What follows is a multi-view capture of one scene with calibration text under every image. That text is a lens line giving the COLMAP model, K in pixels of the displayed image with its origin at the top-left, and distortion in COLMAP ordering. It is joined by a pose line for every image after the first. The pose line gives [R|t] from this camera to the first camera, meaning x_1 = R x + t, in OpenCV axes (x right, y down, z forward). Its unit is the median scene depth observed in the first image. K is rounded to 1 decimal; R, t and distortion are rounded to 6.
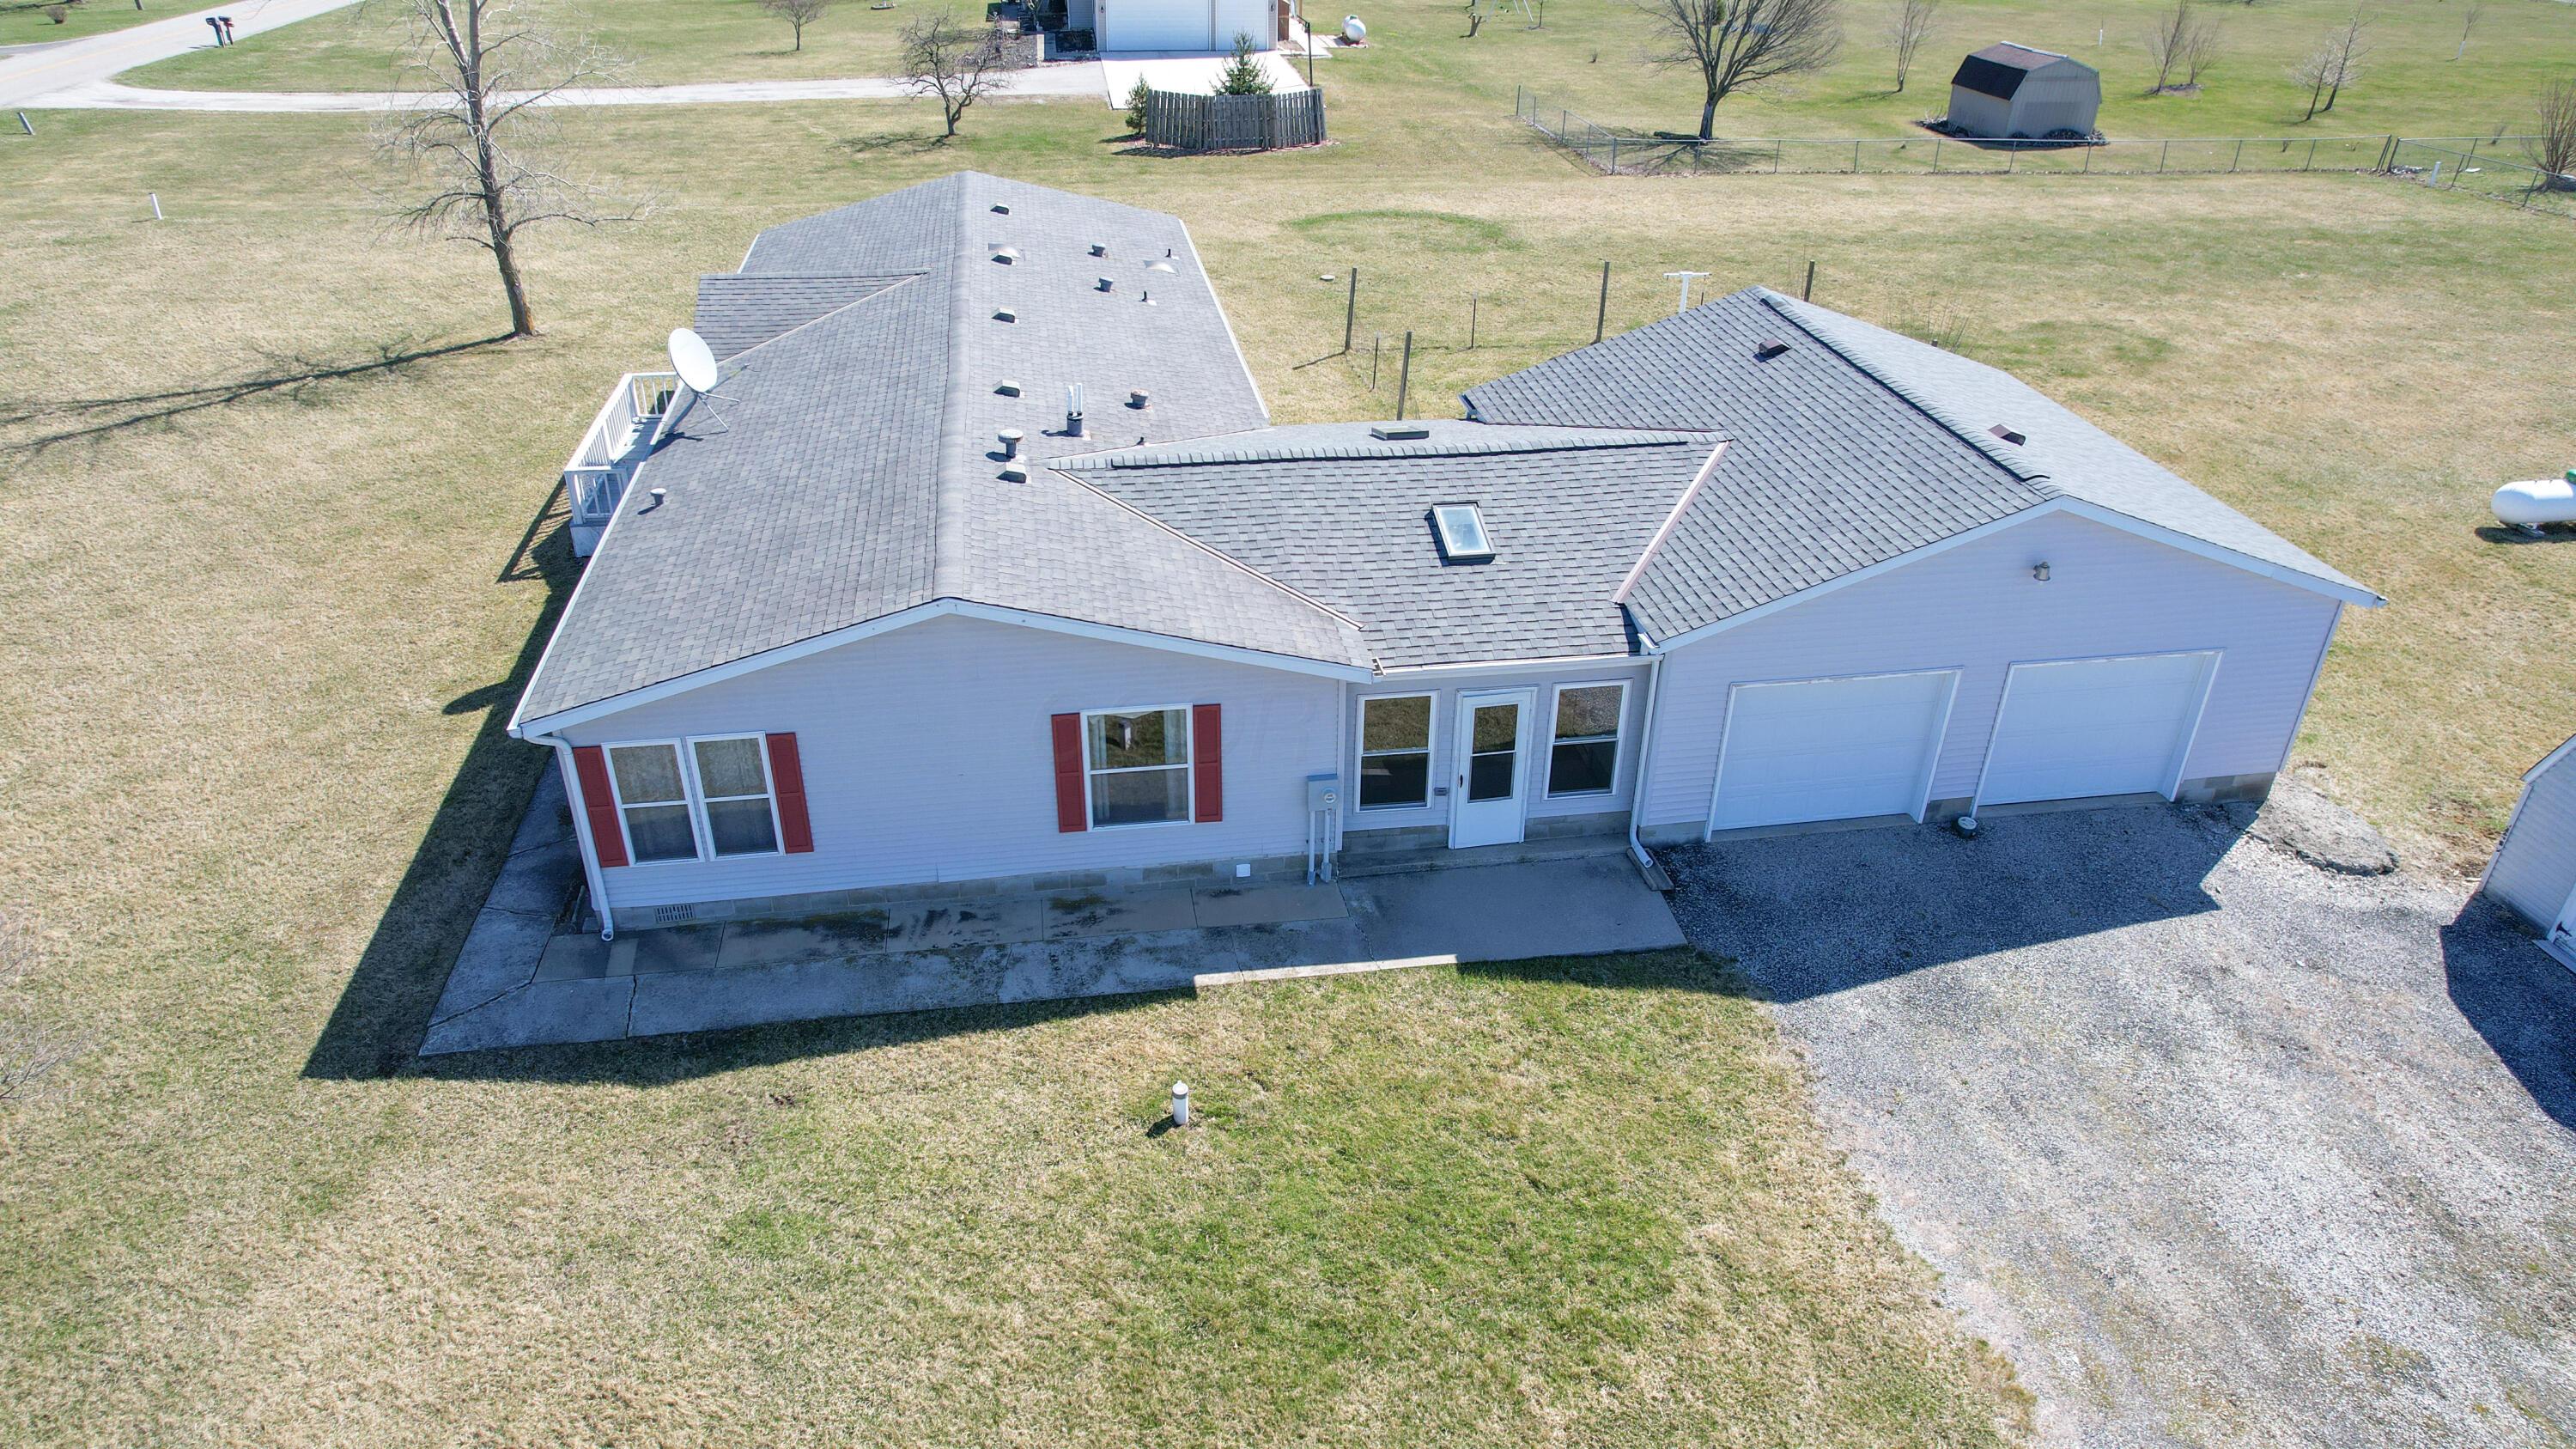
lens RADIAL K [[1647.5, 0, 1298.6], [0, 1647.5, 717.7], [0, 0, 1]] dist [-0.056429, 0.037791]
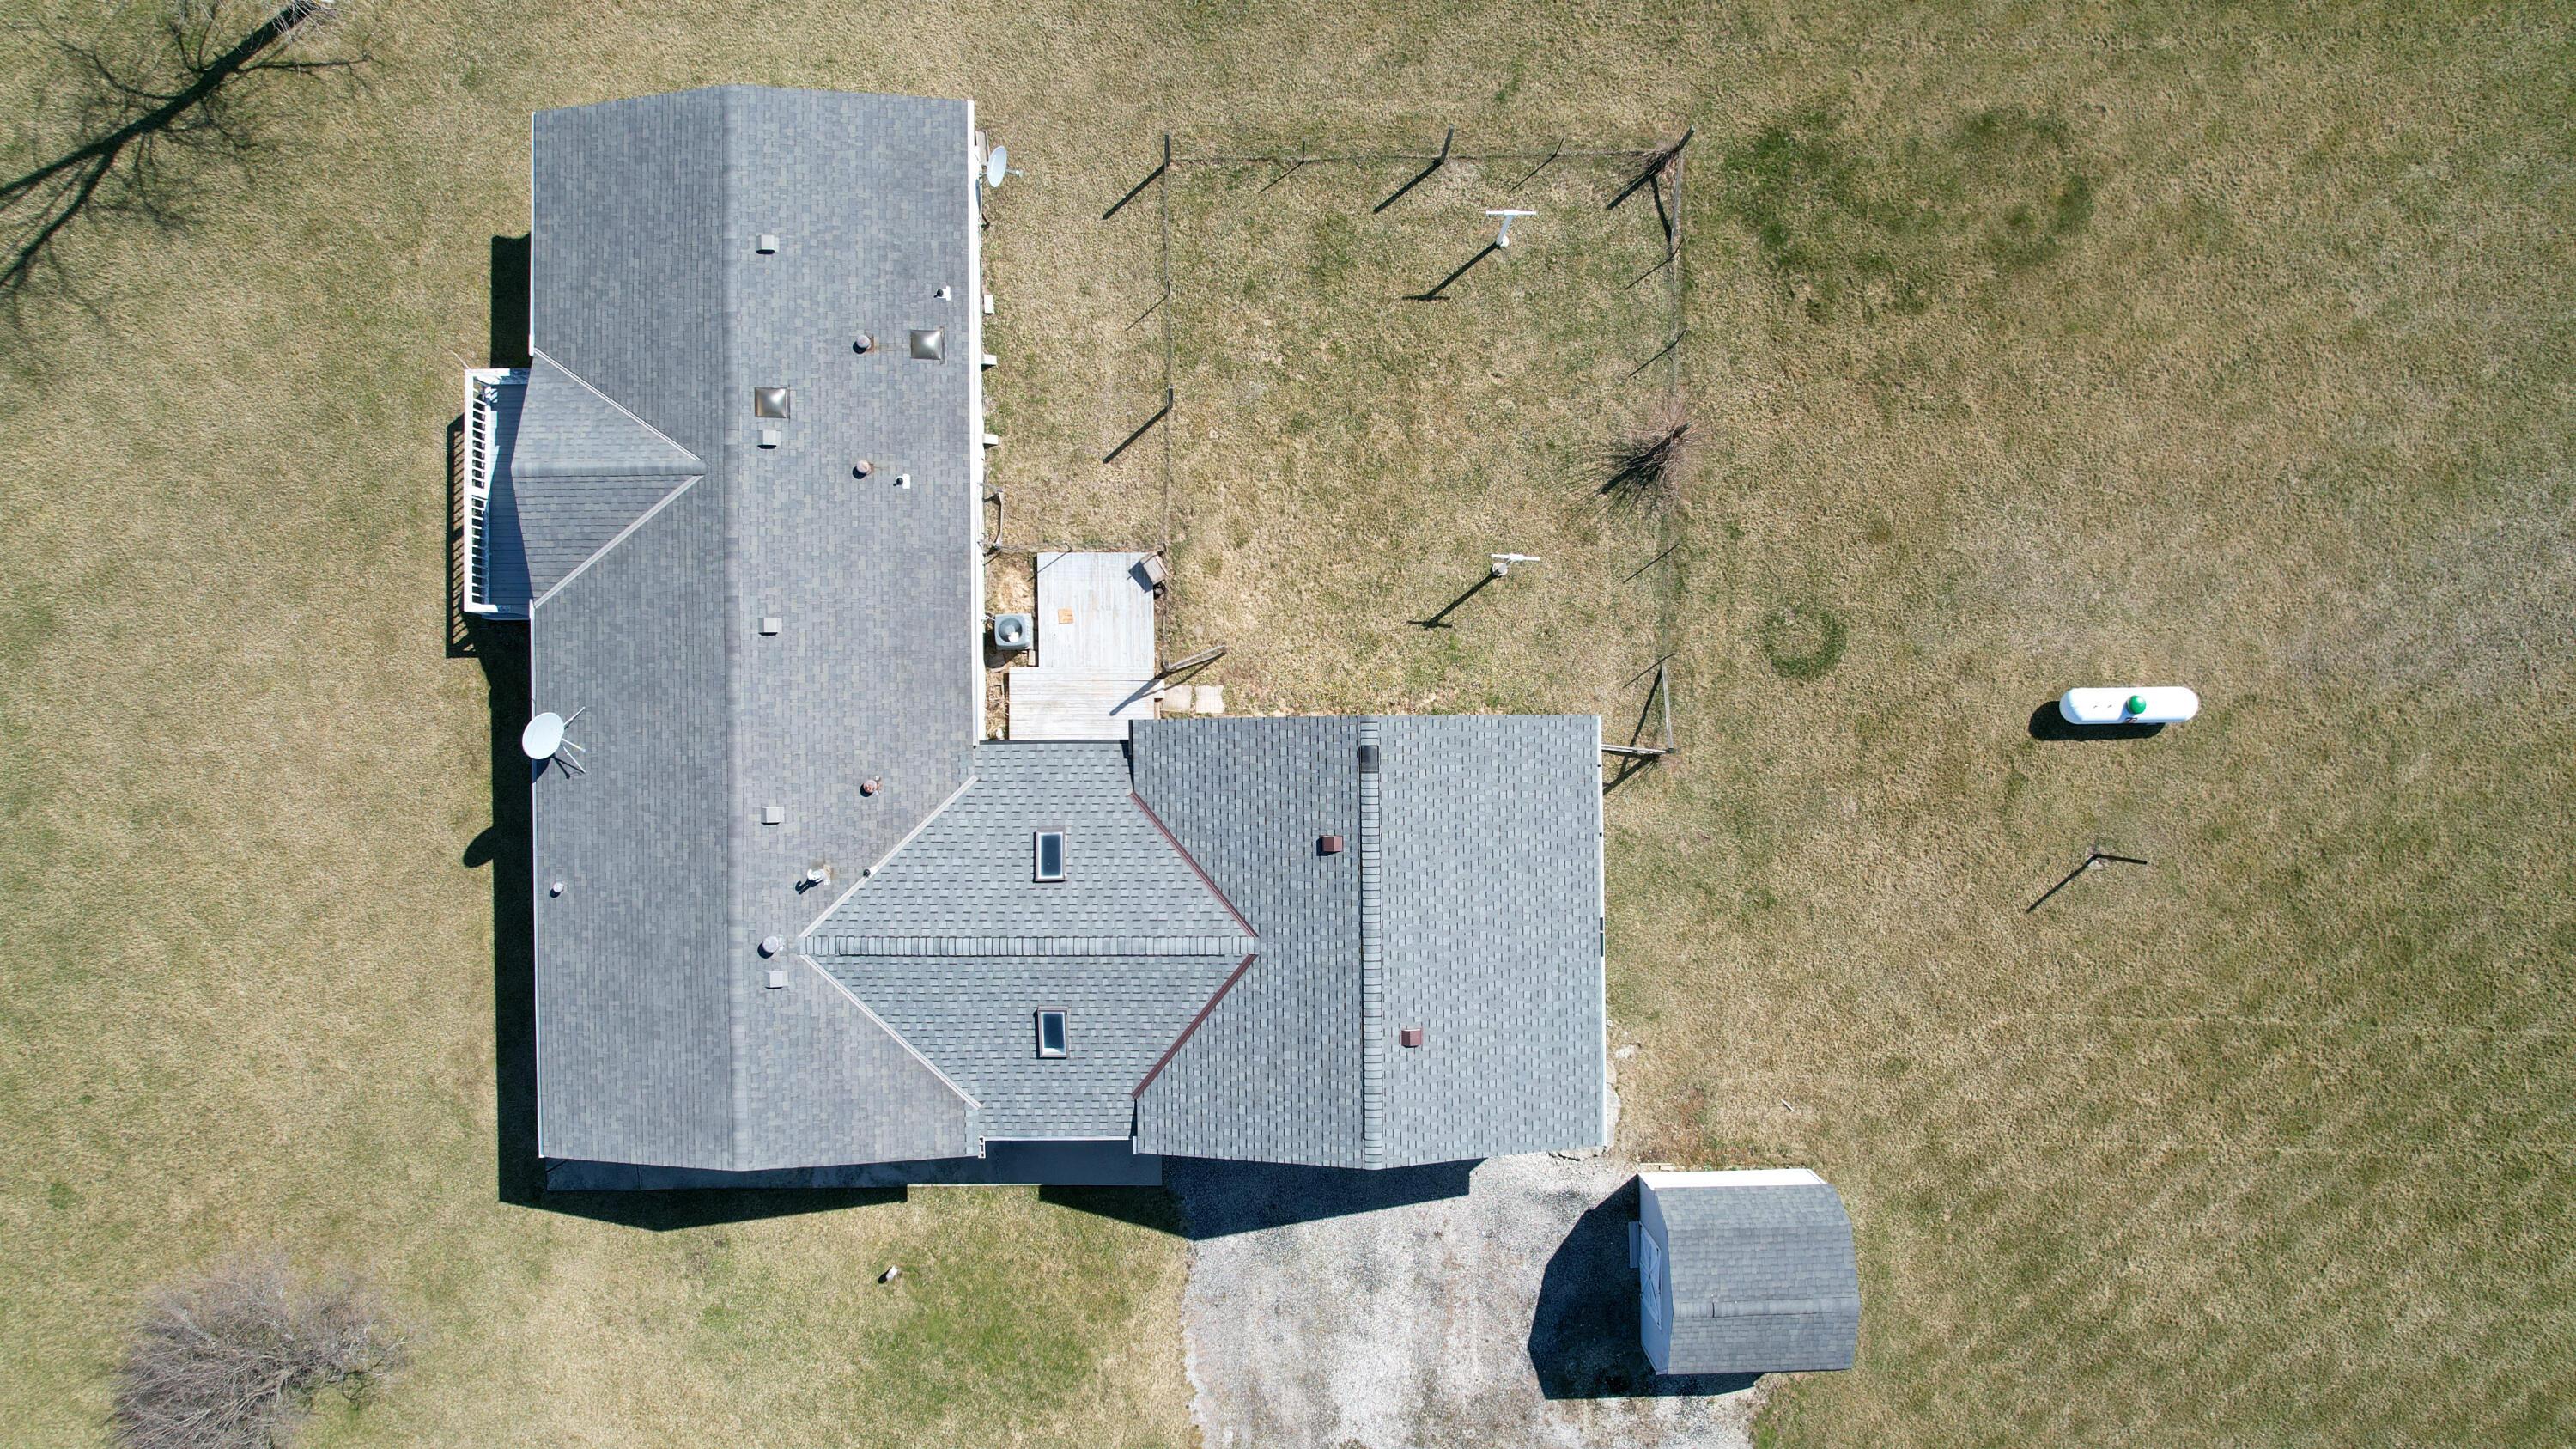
lens RADIAL K [[1647.5, 0, 1285.6], [0, 1647.5, 735.2], [0, 0, 1]] dist [-0.056429, 0.037791]
pose [[0.988510, 0.150941, -0.008102, 0.290818], [-0.067761, 0.490400, 0.868859, -1.665358], [0.135120, -0.858326, 0.494993, 0.474164]]
